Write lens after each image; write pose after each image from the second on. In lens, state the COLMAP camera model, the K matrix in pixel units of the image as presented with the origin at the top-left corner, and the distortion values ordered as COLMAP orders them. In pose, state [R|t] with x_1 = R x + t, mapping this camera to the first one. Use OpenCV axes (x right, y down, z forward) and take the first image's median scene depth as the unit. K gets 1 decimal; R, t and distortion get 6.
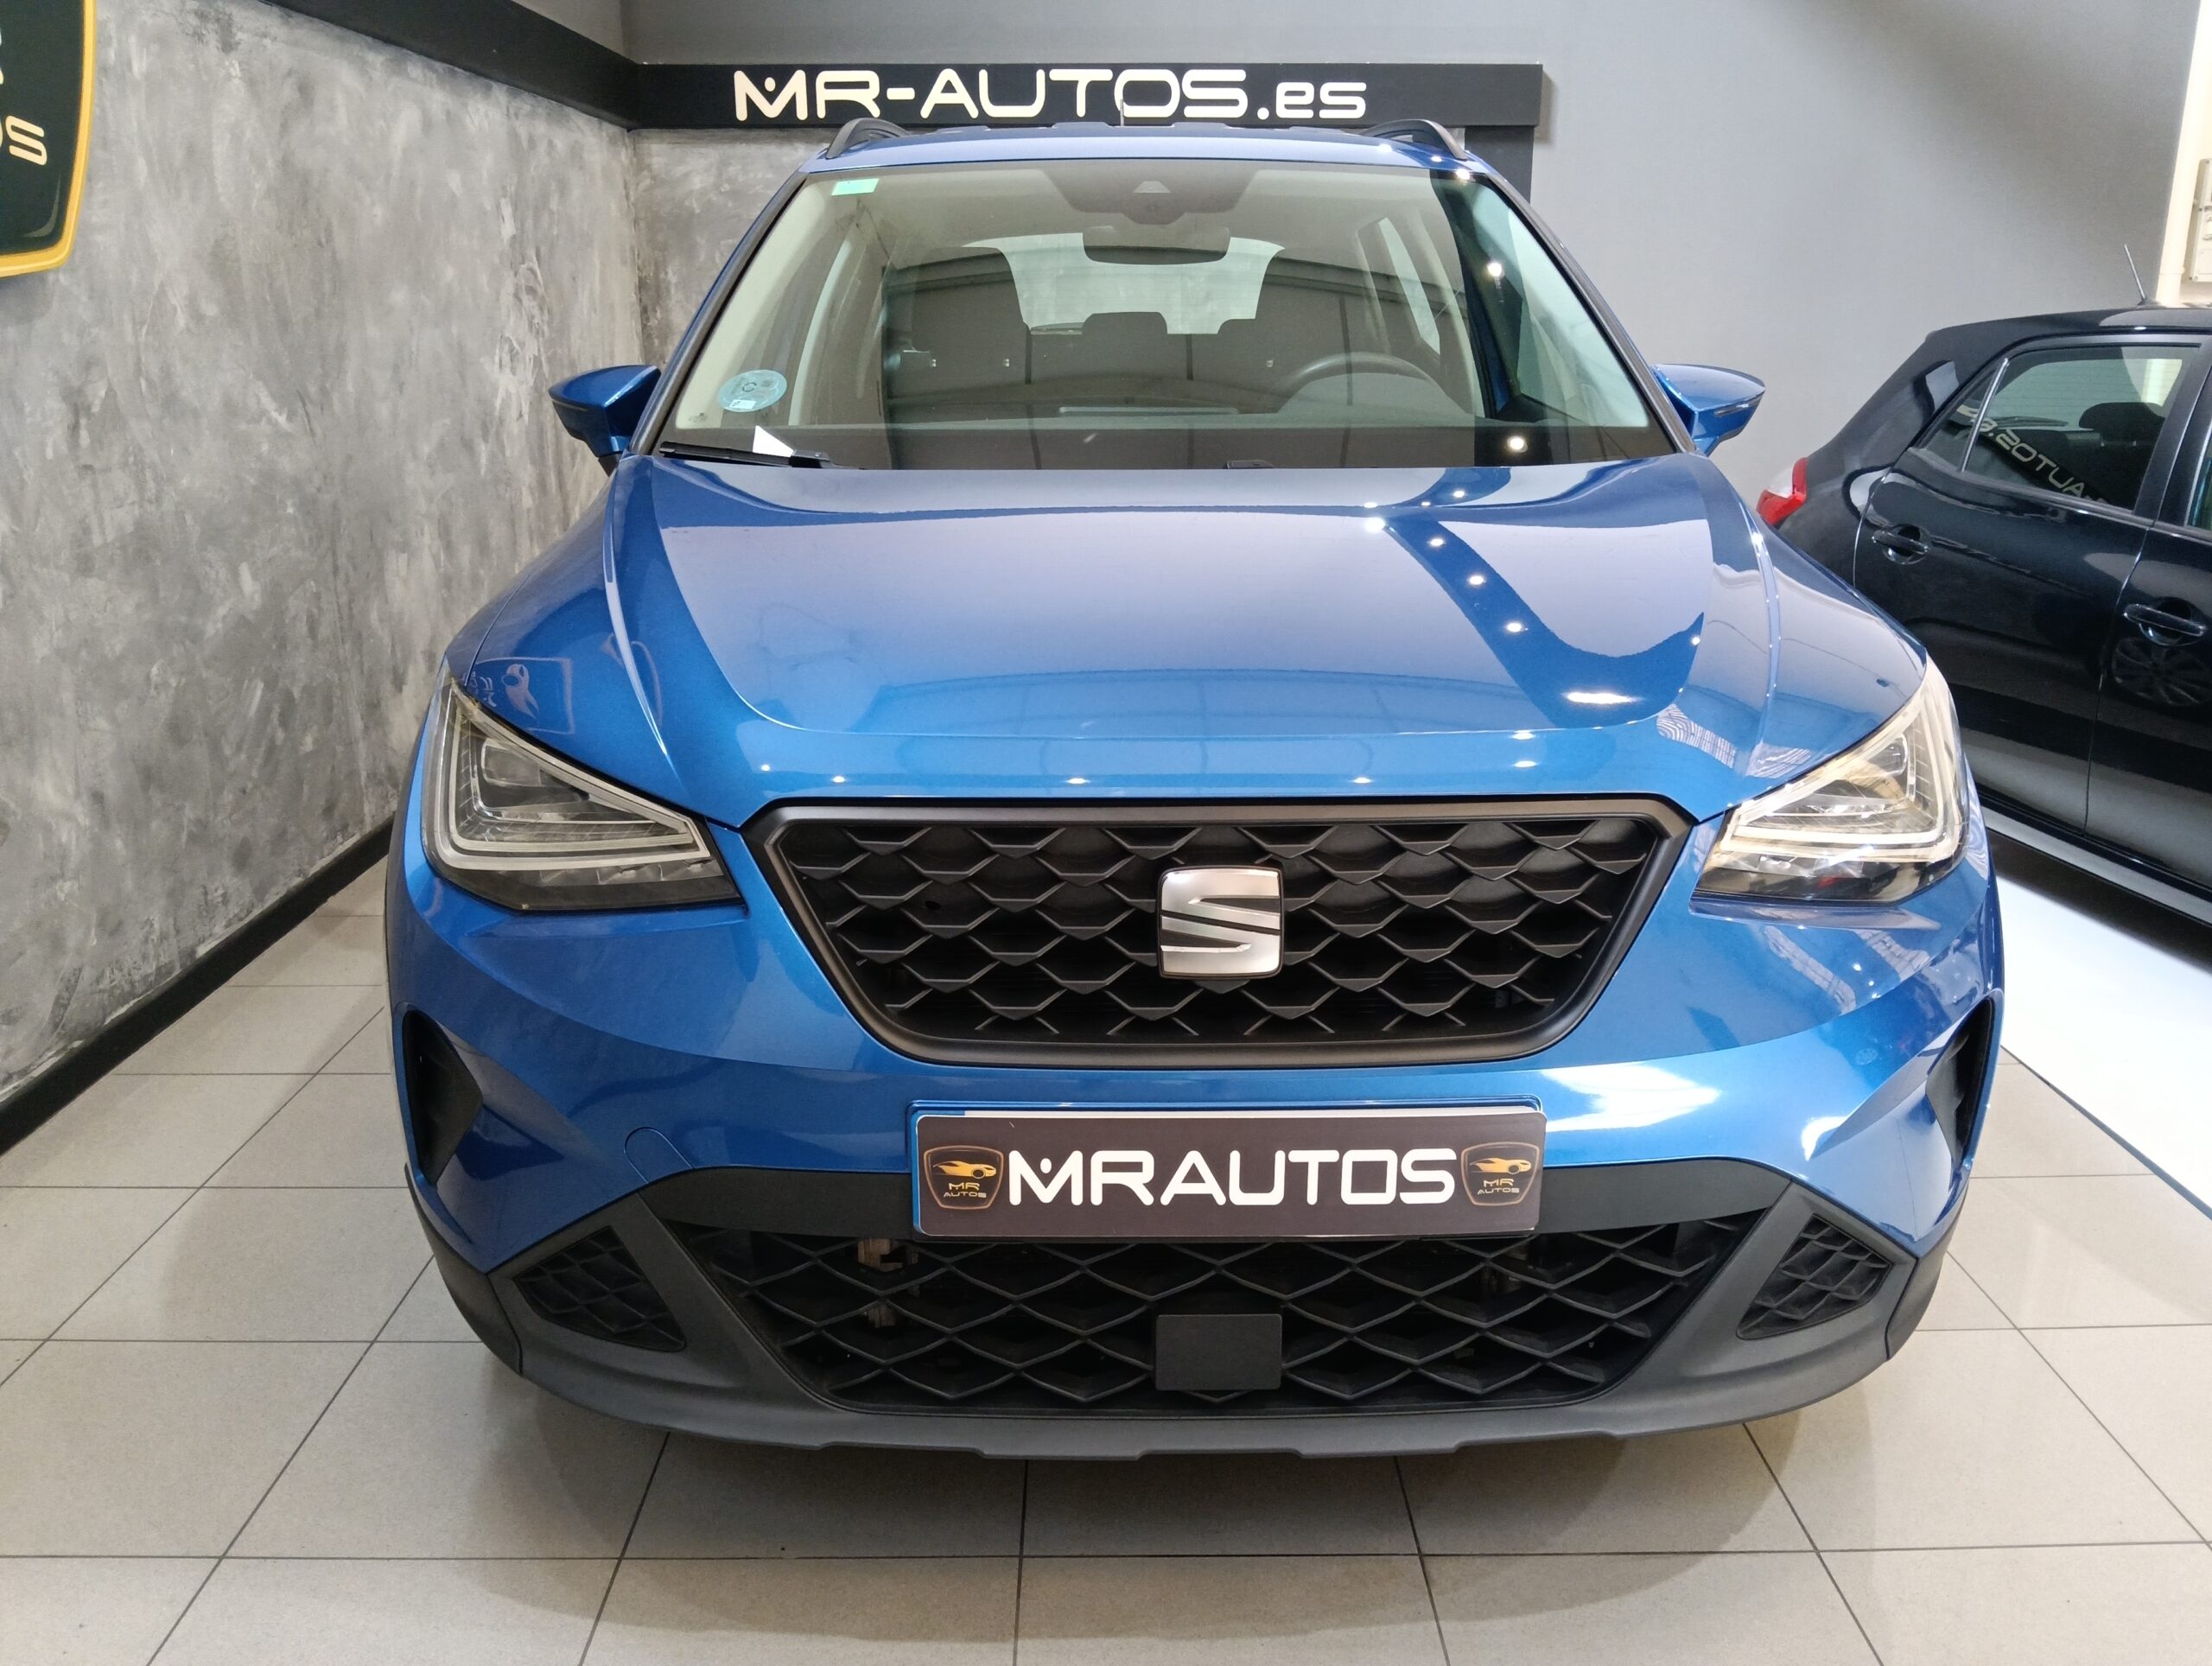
lens RADIAL K [[1862.1, 0, 1105.9], [0, 1862.1, 798.3], [0, 0, 1]] dist [0.050014, -0.076939]
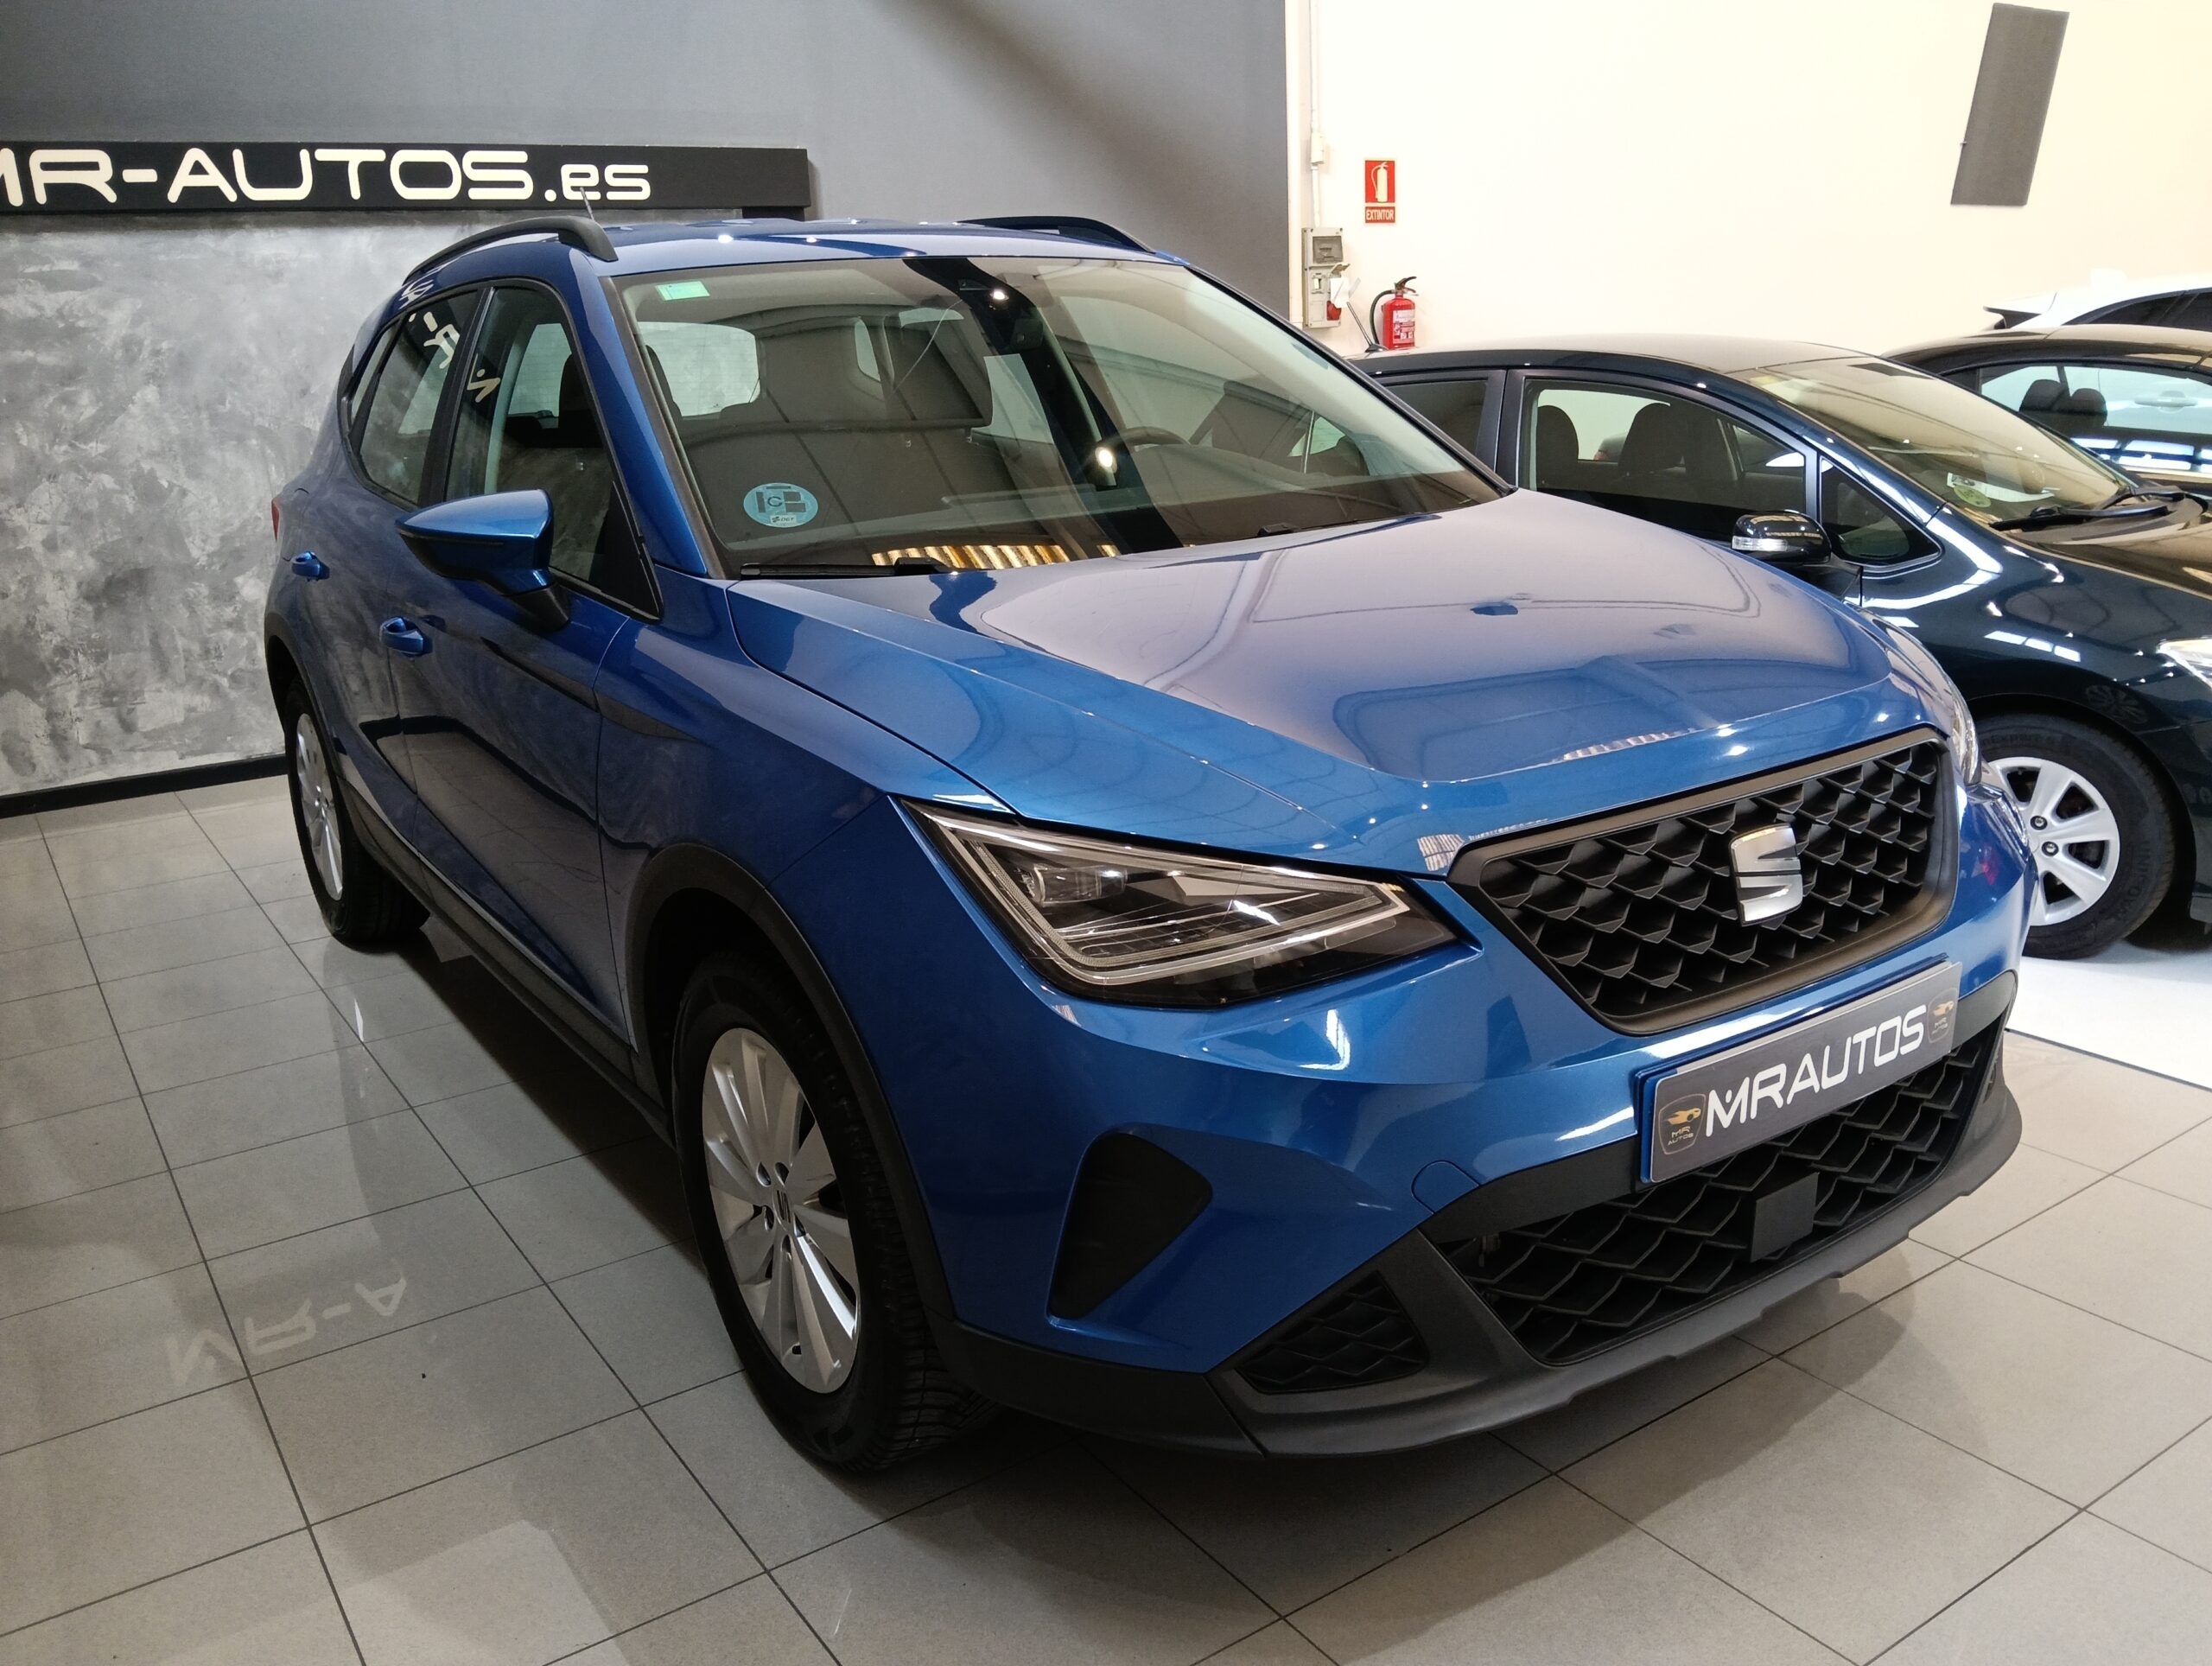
lens RADIAL K [[1862.1, 0, 1105.9], [0, 1862.1, 798.3], [0, 0, 1]] dist [0.050014, -0.076939]
pose [[0.829829, -0.177201, 0.529135, -0.424655], [0.192515, 0.980934, 0.026587, -0.045117], [-0.523758, 0.079803, 0.848121, 0.070338]]
